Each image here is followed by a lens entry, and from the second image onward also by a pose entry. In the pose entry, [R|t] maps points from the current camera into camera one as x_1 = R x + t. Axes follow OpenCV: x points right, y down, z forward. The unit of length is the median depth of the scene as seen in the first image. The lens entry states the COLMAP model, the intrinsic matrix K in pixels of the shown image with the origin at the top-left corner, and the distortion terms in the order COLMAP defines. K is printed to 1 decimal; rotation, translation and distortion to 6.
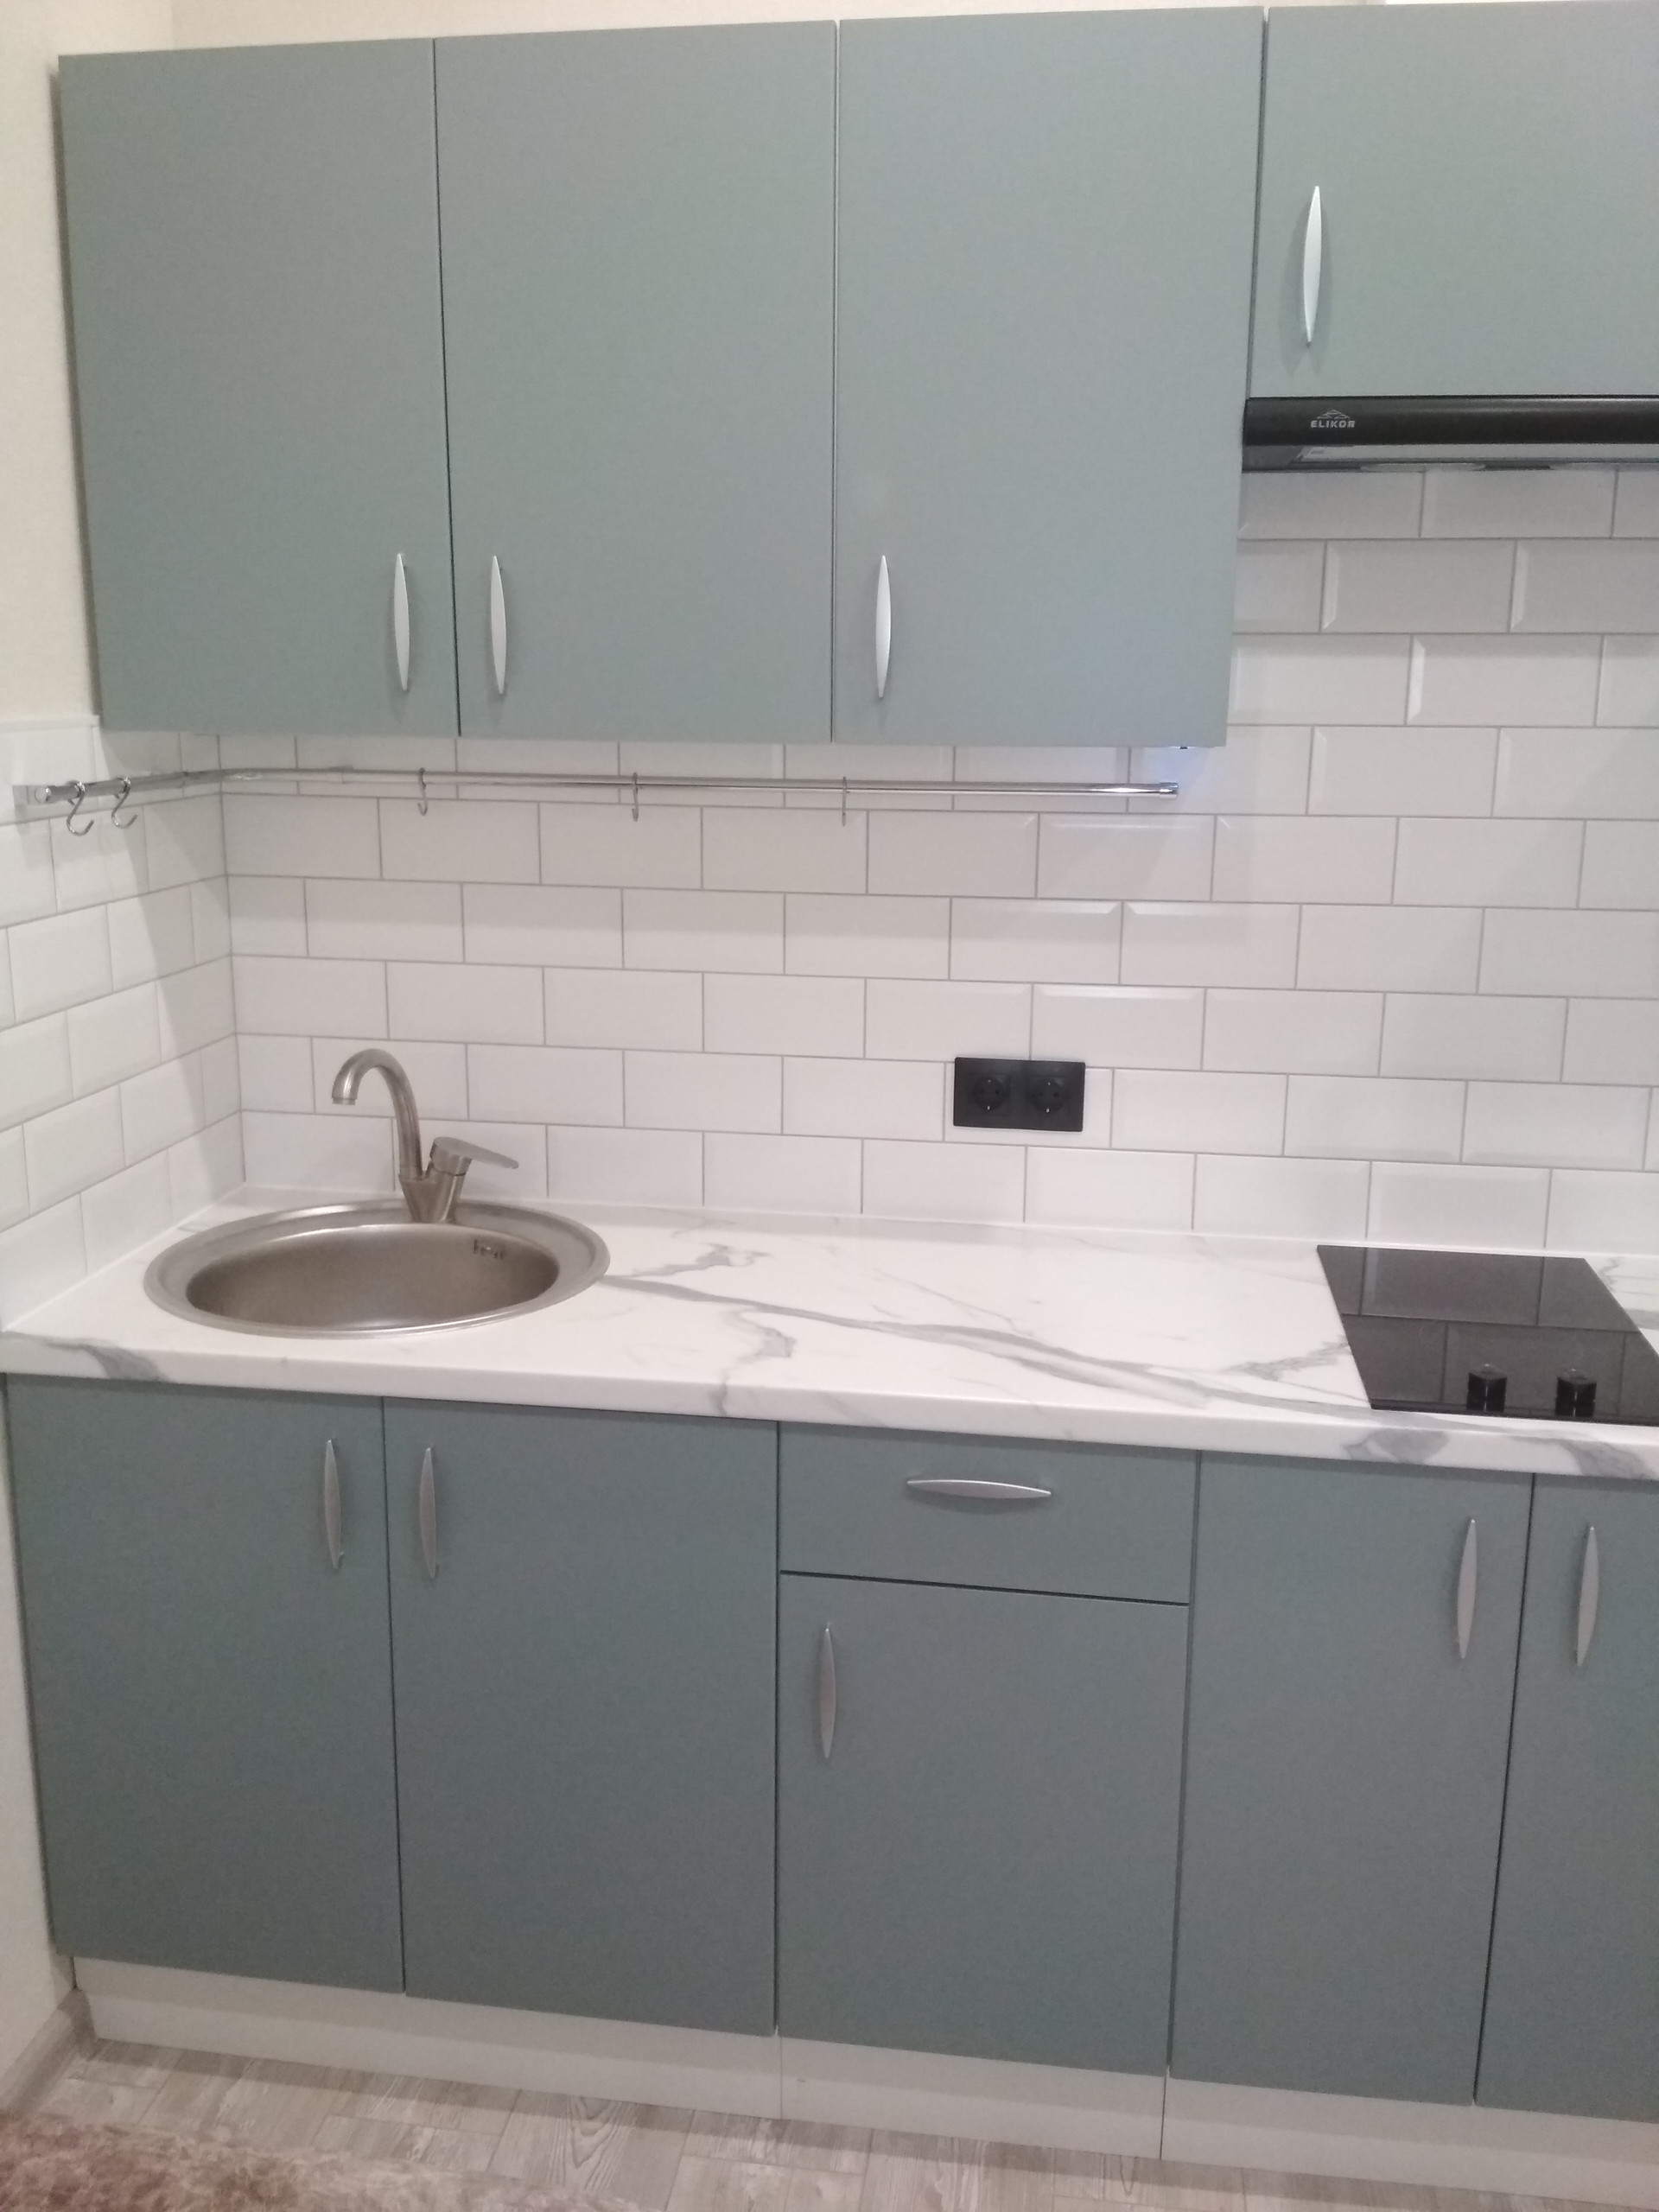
lens RADIAL K [[1981.5, 0, 829.5], [0, 1981.5, 1106.0], [0, 0, 1]] dist [0.090344, -0.232660]
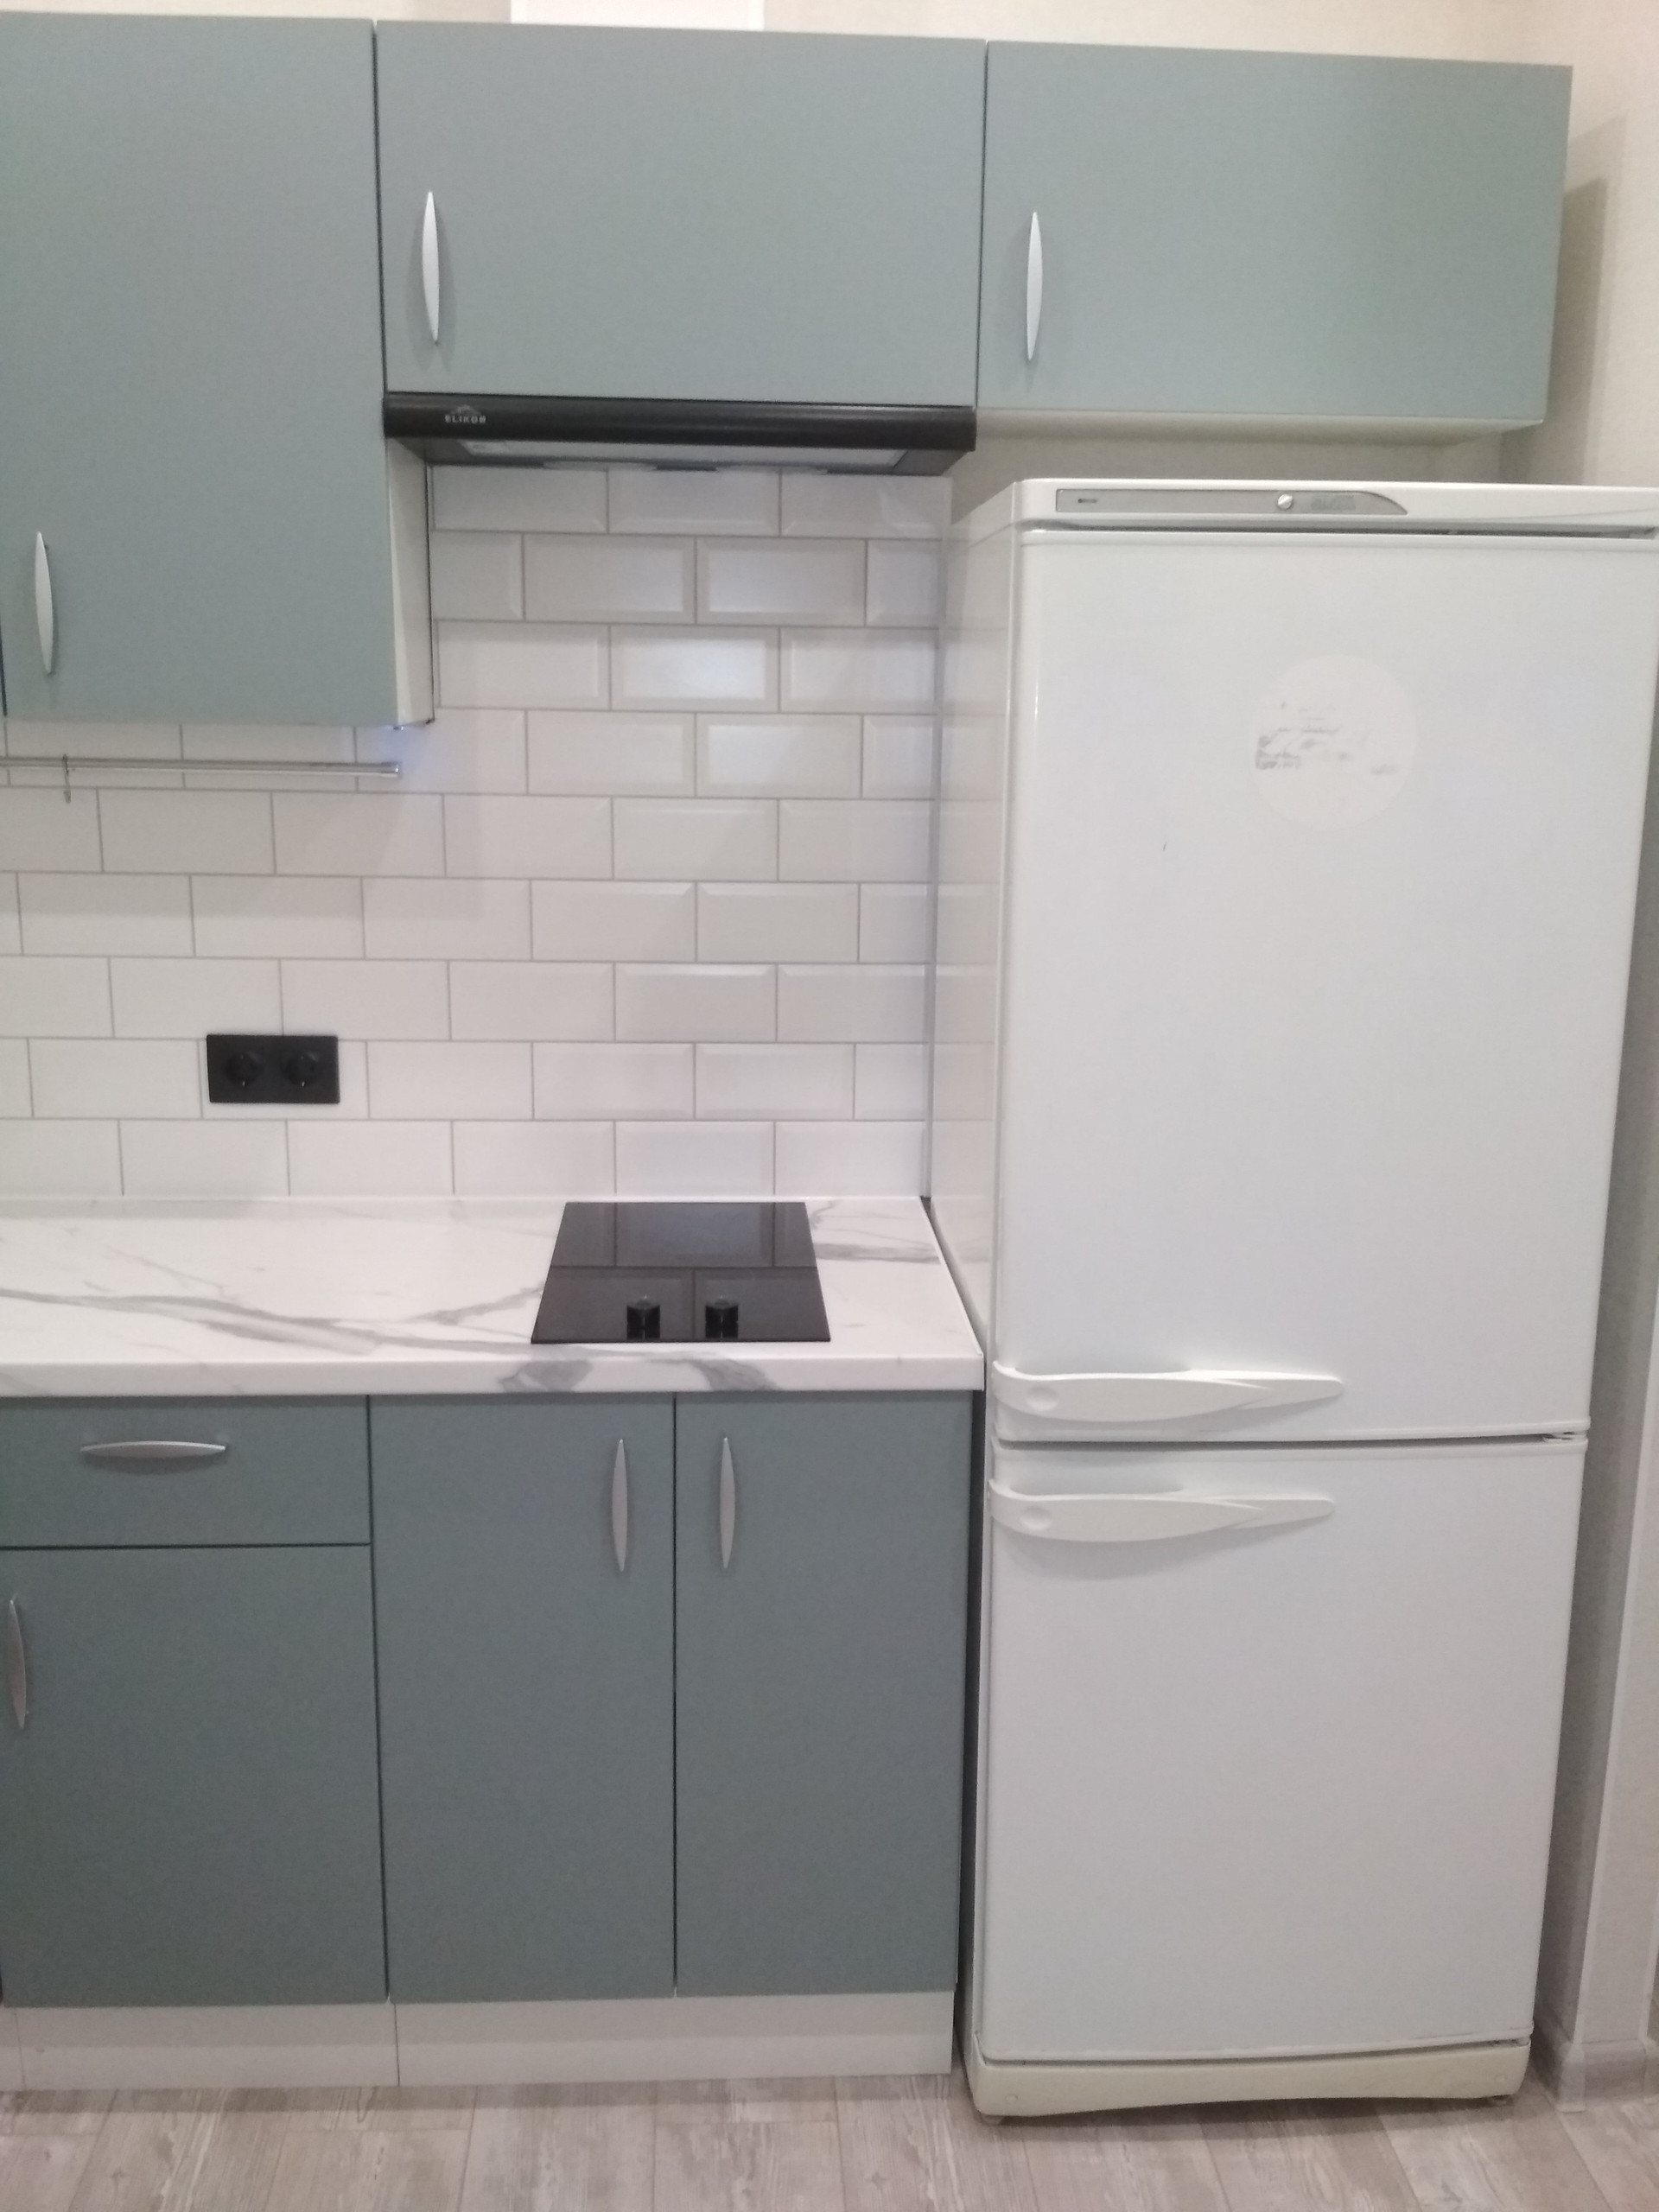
lens RADIAL K [[1996.3, 0, 829.5], [0, 1996.3, 1106.0], [0, 0, 1]] dist [0.103956, -0.253415]
pose [[0.976572, -0.036692, 0.212039, 0.180194], [0.036822, 0.999316, 0.003340, 0.023206], [-0.212016, 0.004546, 0.977256, -0.074382]]
